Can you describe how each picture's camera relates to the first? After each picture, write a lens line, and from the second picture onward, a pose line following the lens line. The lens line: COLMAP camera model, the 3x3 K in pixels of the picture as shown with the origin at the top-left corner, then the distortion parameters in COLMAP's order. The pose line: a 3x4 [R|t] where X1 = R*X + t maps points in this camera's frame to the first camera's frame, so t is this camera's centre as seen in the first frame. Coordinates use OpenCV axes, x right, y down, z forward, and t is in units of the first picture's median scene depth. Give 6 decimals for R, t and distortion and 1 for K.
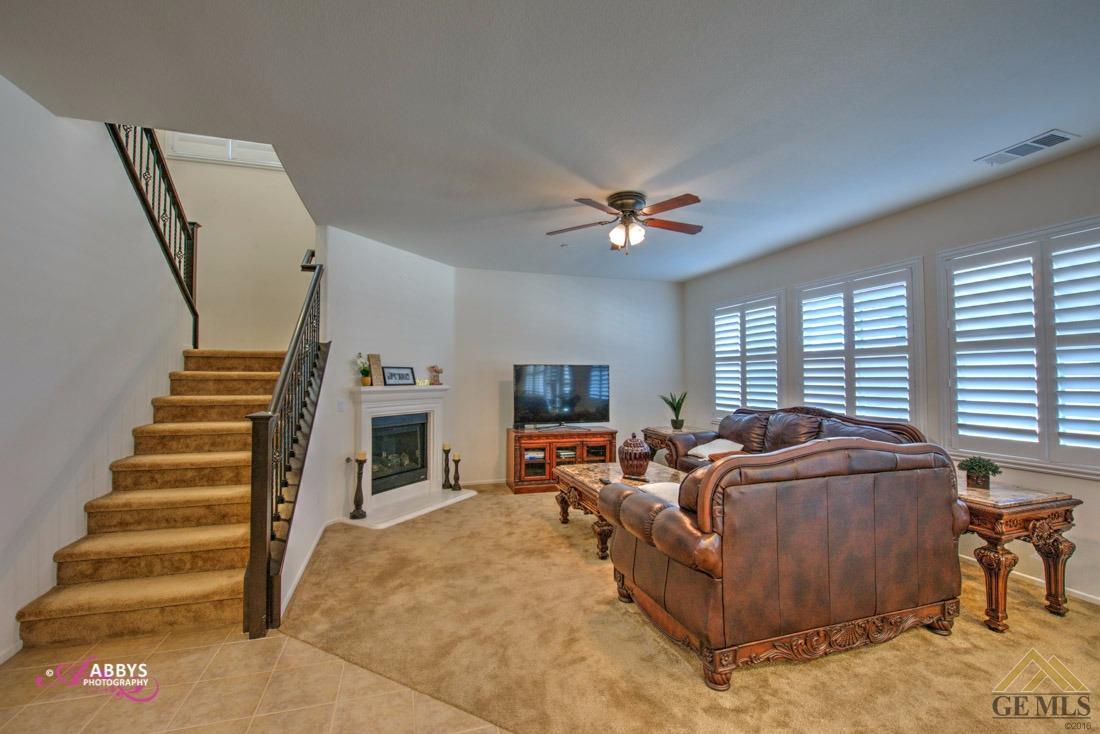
lens RADIAL K [[467.5, 0, 547.2], [0, 467.5, 368.1], [0, 0, 1]] dist [-0.009676, 0.000083]
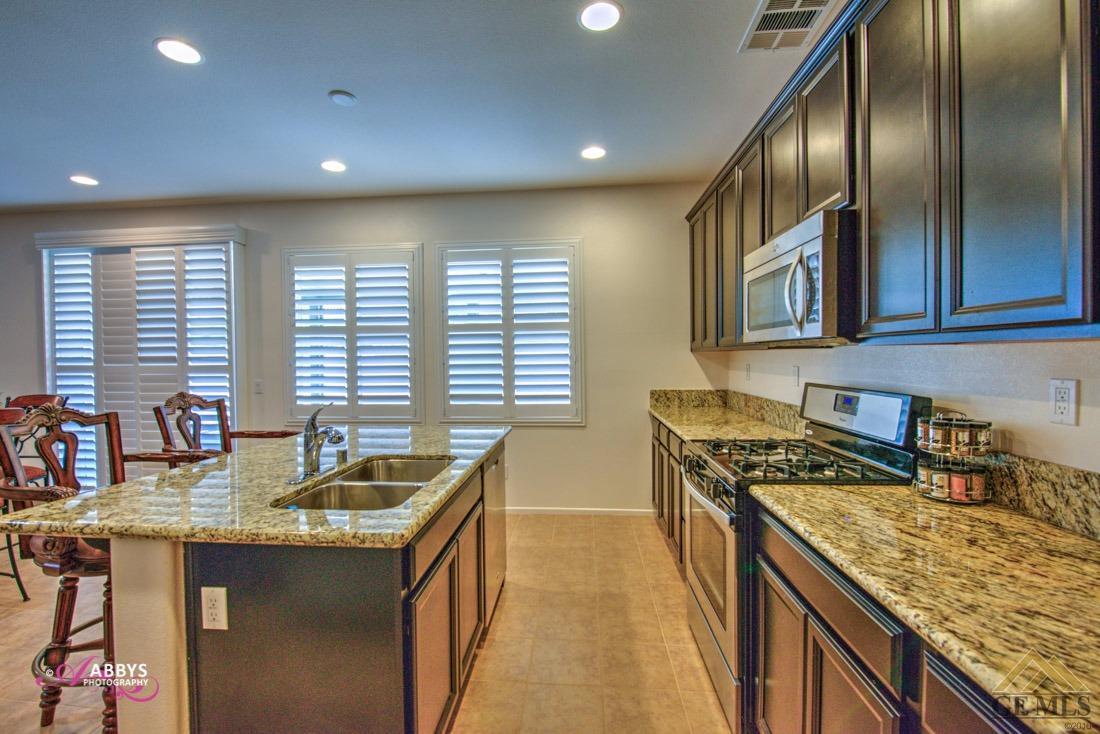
lens RADIAL K [[467.5, 0, 533.7], [0, 467.5, 364.9], [0, 0, 1]] dist [-0.009676, 0.000083]
pose [[0.403939, -0.026321, 0.914407, -0.142528], [-0.005988, 0.999488, 0.031416, 0.009259], [-0.914766, -0.018166, 0.403575, 0.484326]]
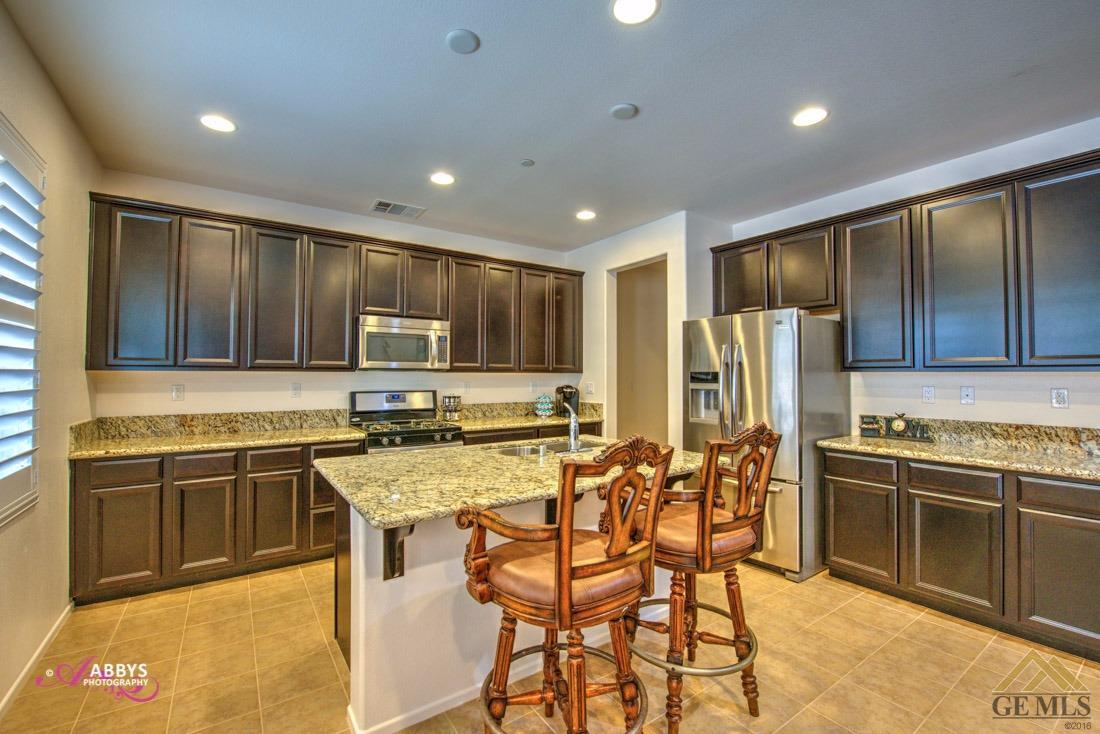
lens RADIAL K [[467.5, 0, 552.8], [0, 467.5, 361.5], [0, 0, 1]] dist [-0.009676, 0.000083]
pose [[-0.964233, -0.017339, -0.264488, 0.237979], [-0.004015, 0.998699, -0.050836, 0.025146], [0.265026, -0.047955, -0.963048, 1.242099]]
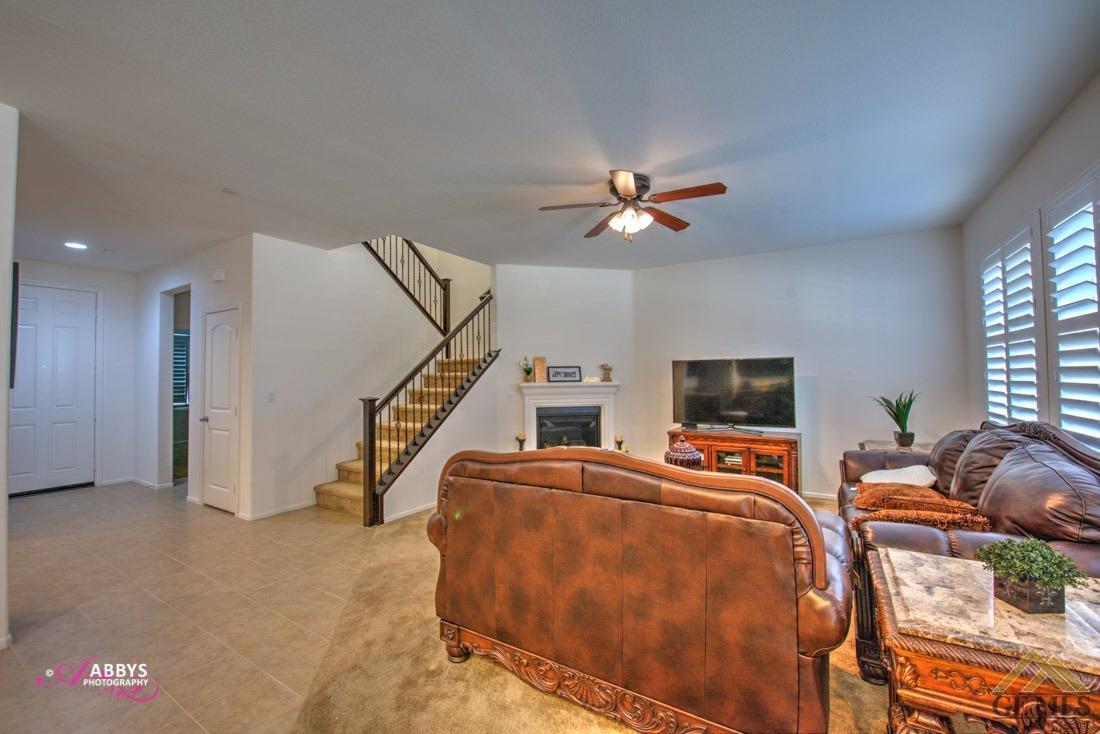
lens RADIAL K [[467.5, 0, 547.4], [0, 467.5, 364.8], [0, 0, 1]] dist [-0.009676, 0.000083]
pose [[0.645535, -0.025521, -0.763304, 0.532319], [0.026371, 0.999590, -0.011120, 0.005441], [0.763275, -0.012951, 0.645944, 0.184294]]
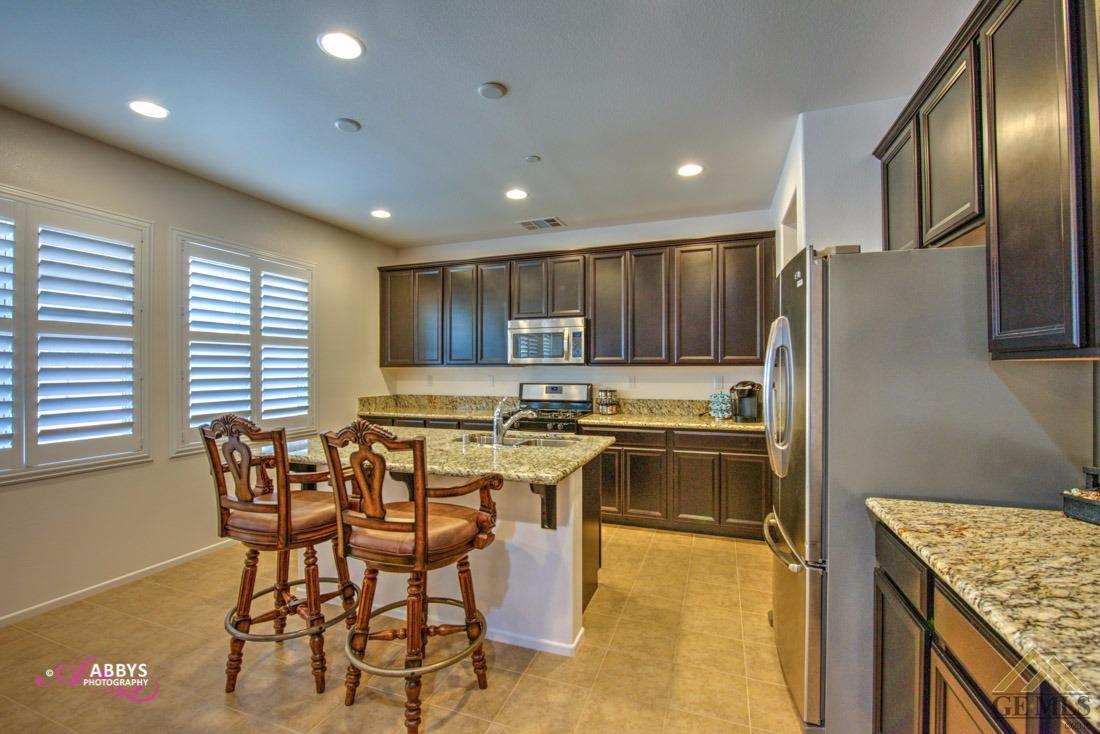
lens RADIAL K [[441.5, 0, 555.7], [0, 441.5, 365.2], [0, 0, 1]] dist [-0.030624, 0.000435]
pose [[-0.778357, 0.000427, 0.627821, -0.249016], [-0.015687, 0.999674, -0.020128, 0.018075], [-0.627625, -0.025515, -0.778097, 1.066416]]
